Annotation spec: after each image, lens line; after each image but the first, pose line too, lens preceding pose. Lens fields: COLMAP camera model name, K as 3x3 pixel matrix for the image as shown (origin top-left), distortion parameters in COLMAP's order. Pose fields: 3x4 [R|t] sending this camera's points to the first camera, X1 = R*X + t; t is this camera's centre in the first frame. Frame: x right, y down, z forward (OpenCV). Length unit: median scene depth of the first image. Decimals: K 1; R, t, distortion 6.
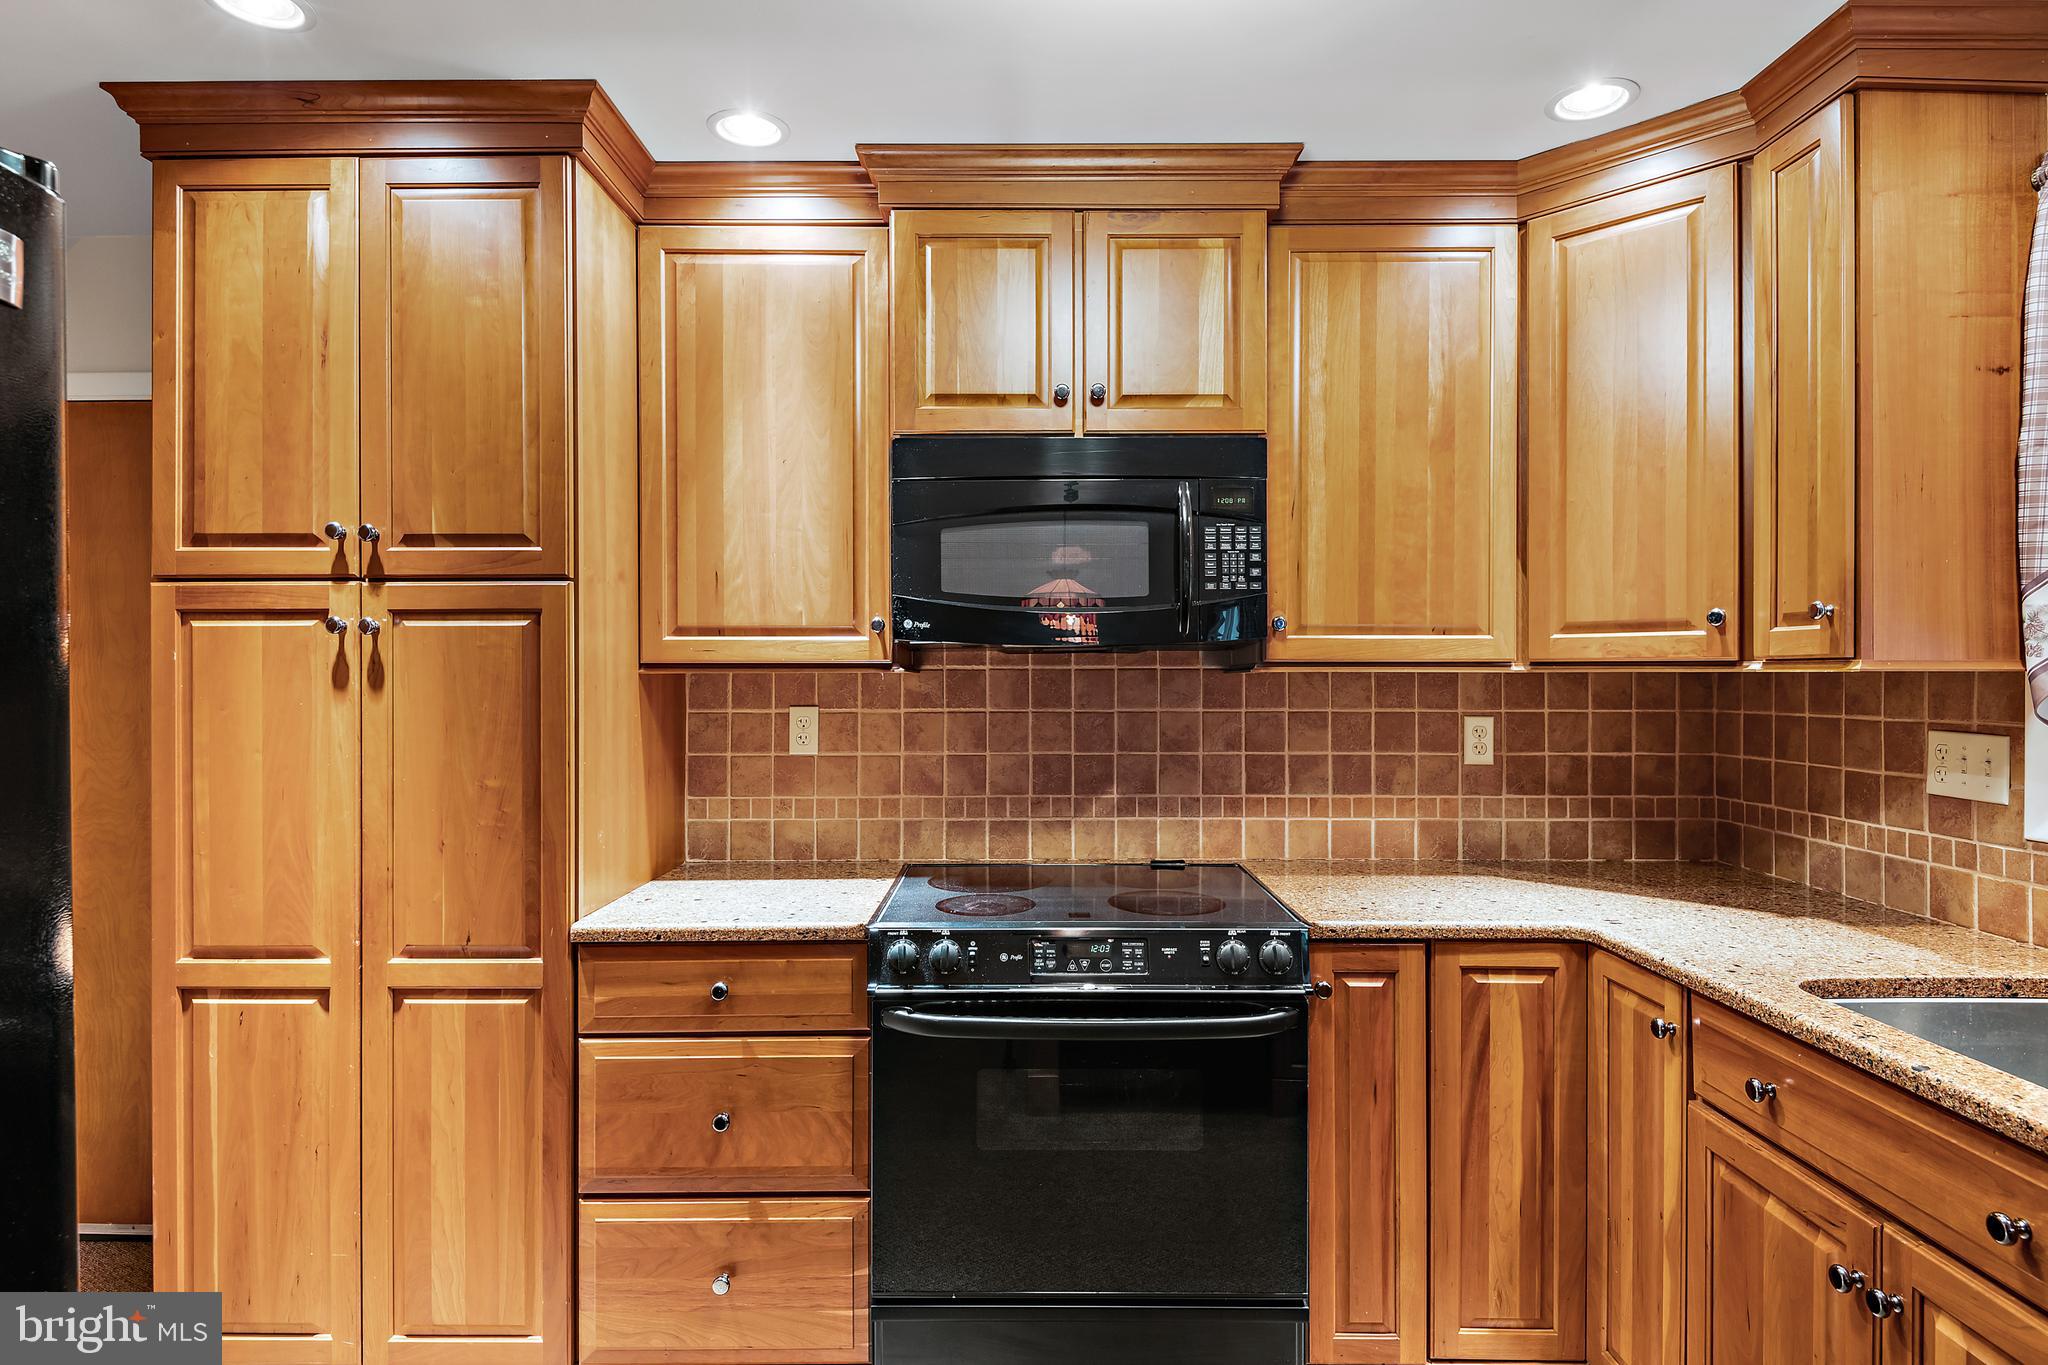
lens RADIAL K [[1100.2, 0, 1028.5], [0, 1100.2, 672.7], [0, 0, 1]] dist [0.043975, -0.051117]
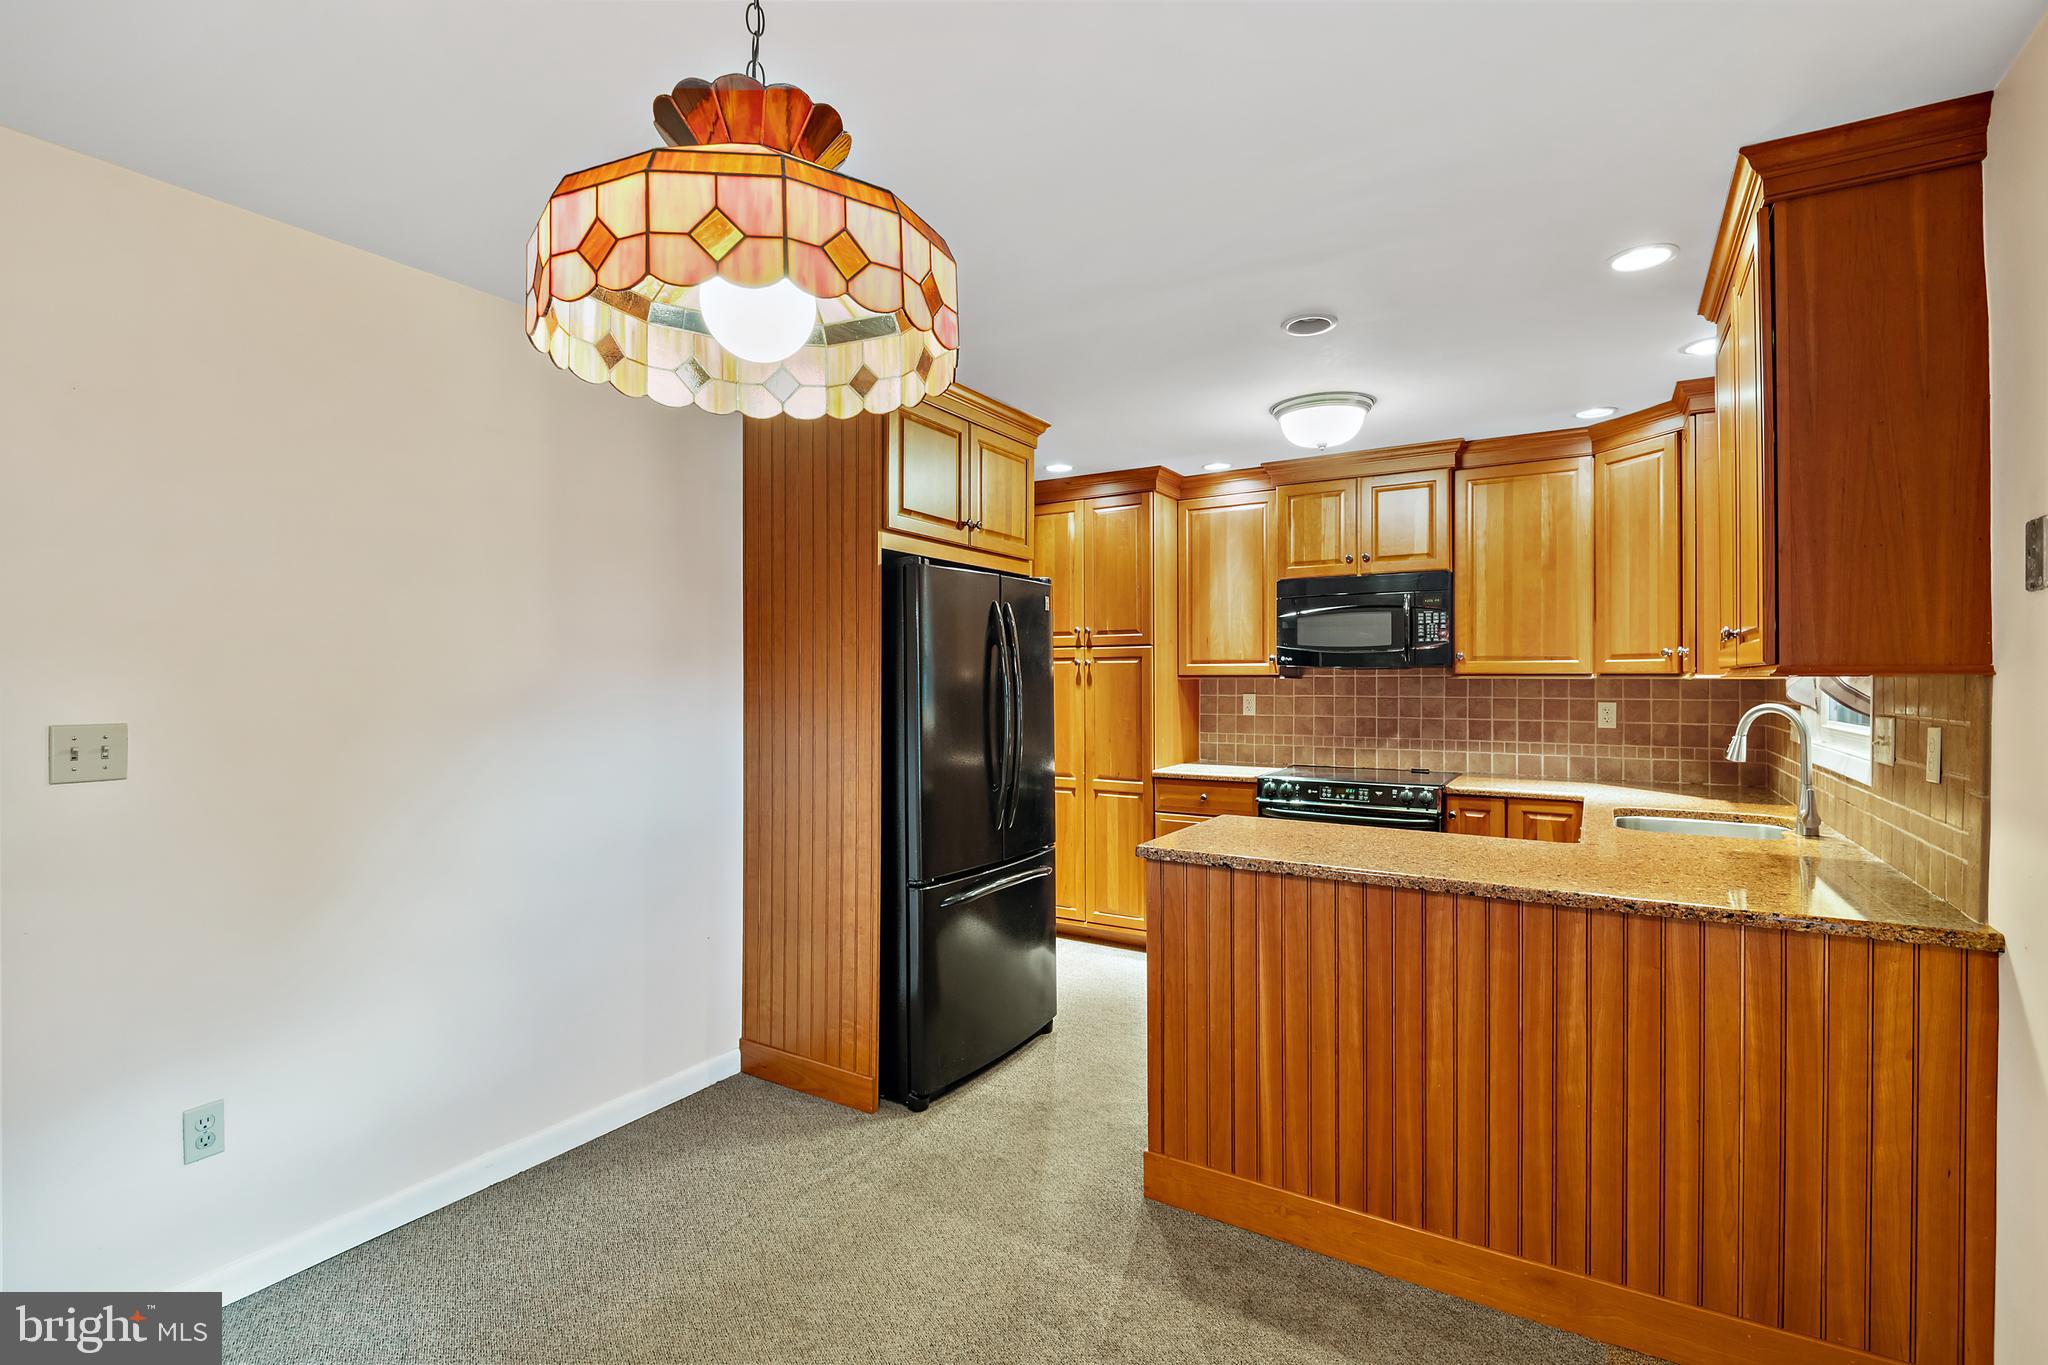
lens RADIAL K [[918.0, 0, 1024.0], [0, 918.0, 682.5], [0, 0, 1]] dist [0.036147, -0.031685]
pose [[0.856854, 0.002140, -0.515555, 0.434445], [0.002157, 0.999968, 0.007735, -0.009203], [0.515555, -0.007739, 0.856821, -0.991225]]
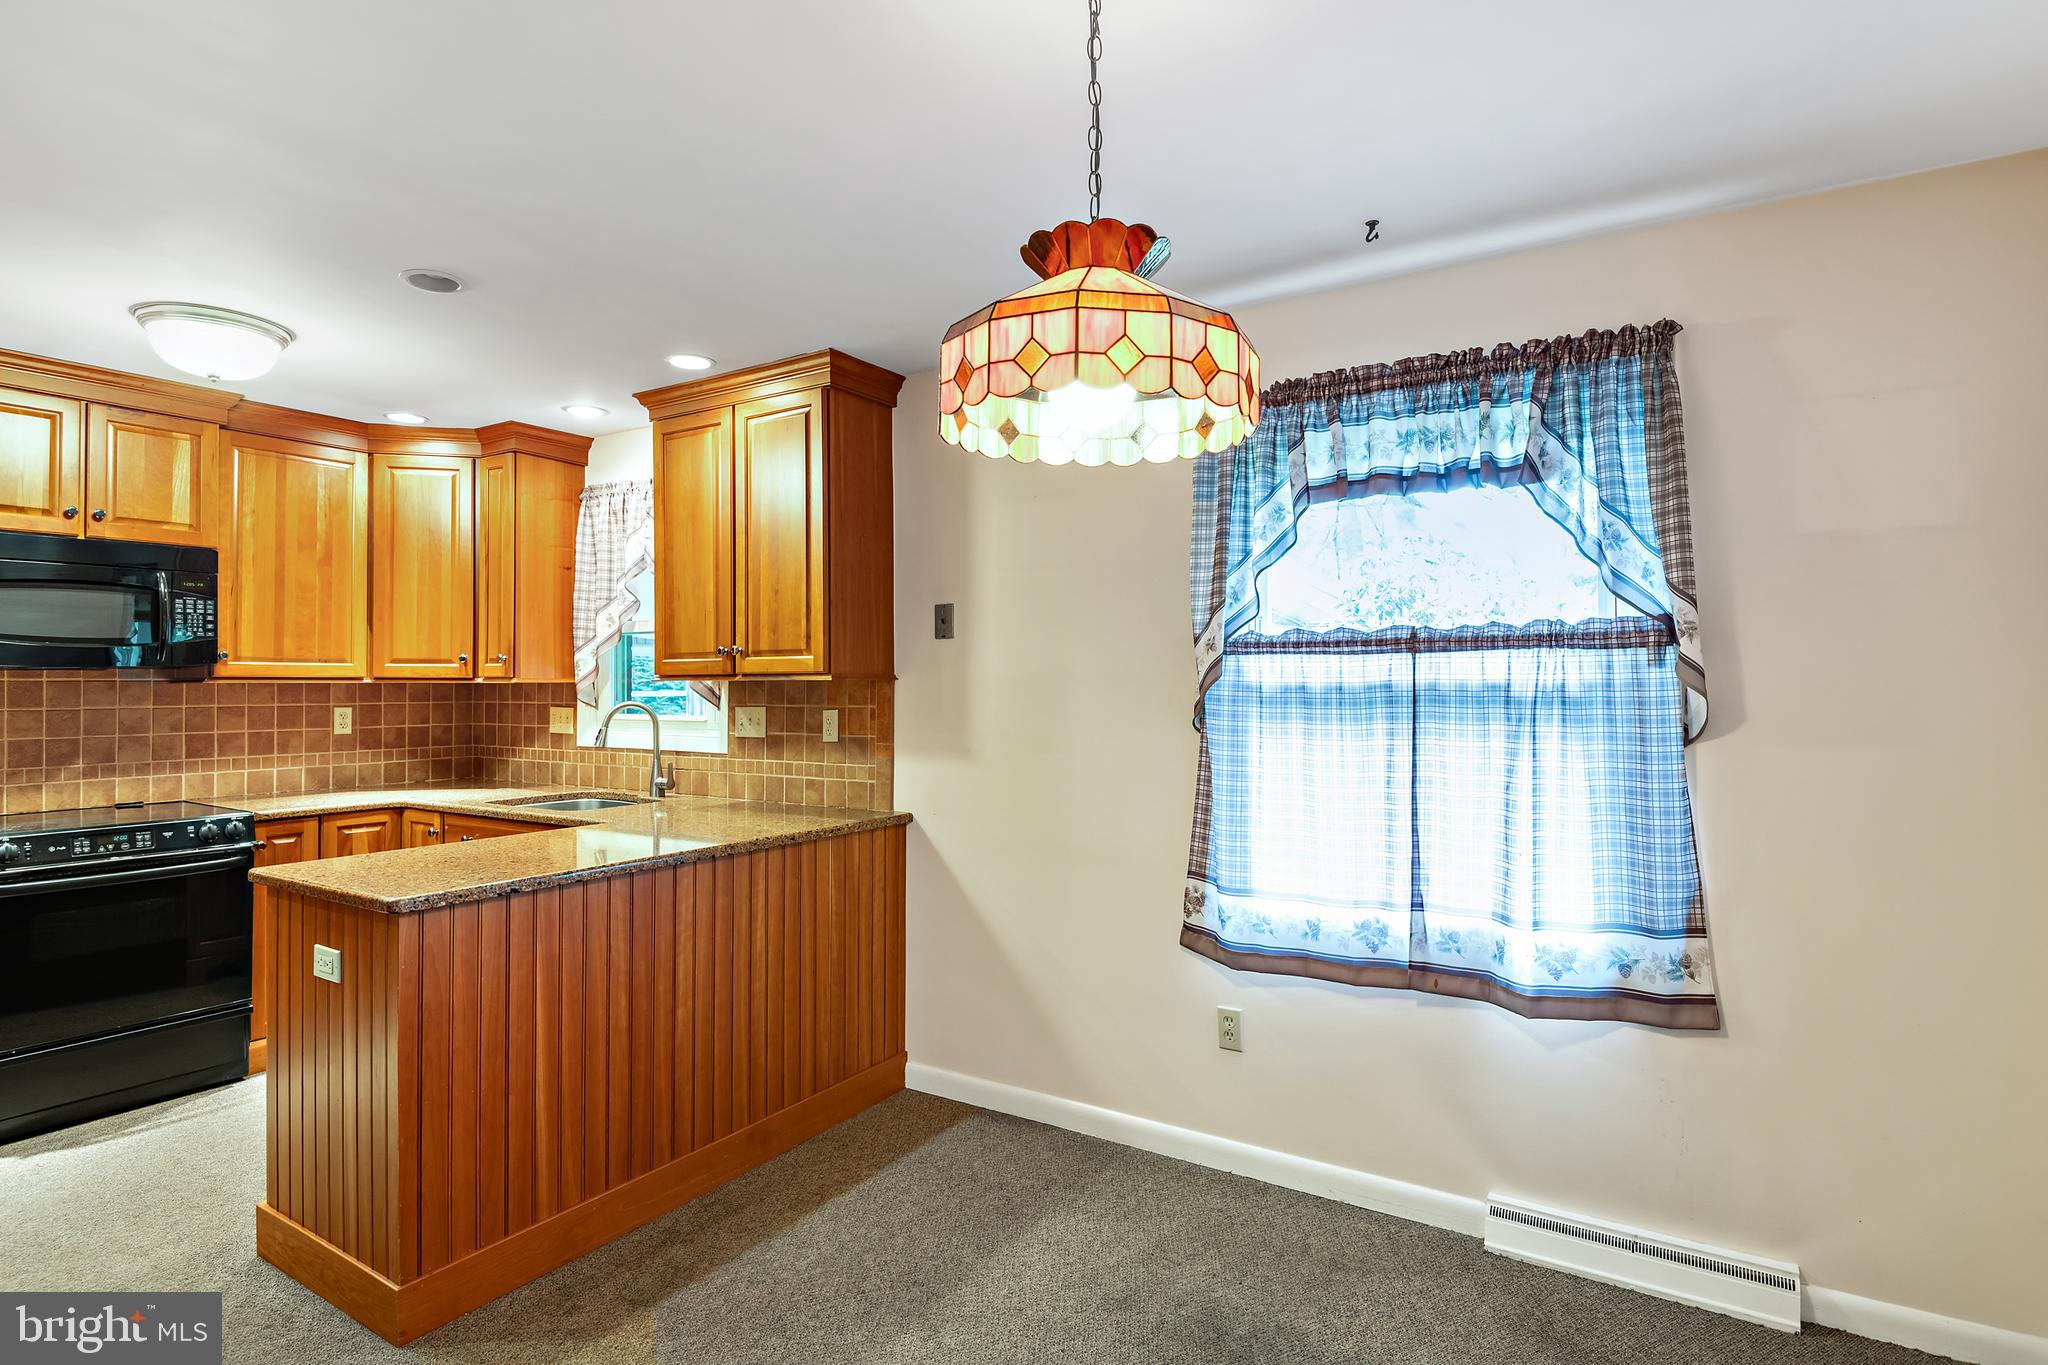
lens RADIAL K [[1025.9, 0, 1032.1], [0, 1025.9, 673.3], [0, 0, 1]] dist [0.002172, -0.015910]
pose [[0.539906, 0.006378, 0.841701, -0.453511], [-0.001078, 0.999976, -0.006886, -0.006237], [-0.841725, 0.002810, 0.539900, -0.980408]]
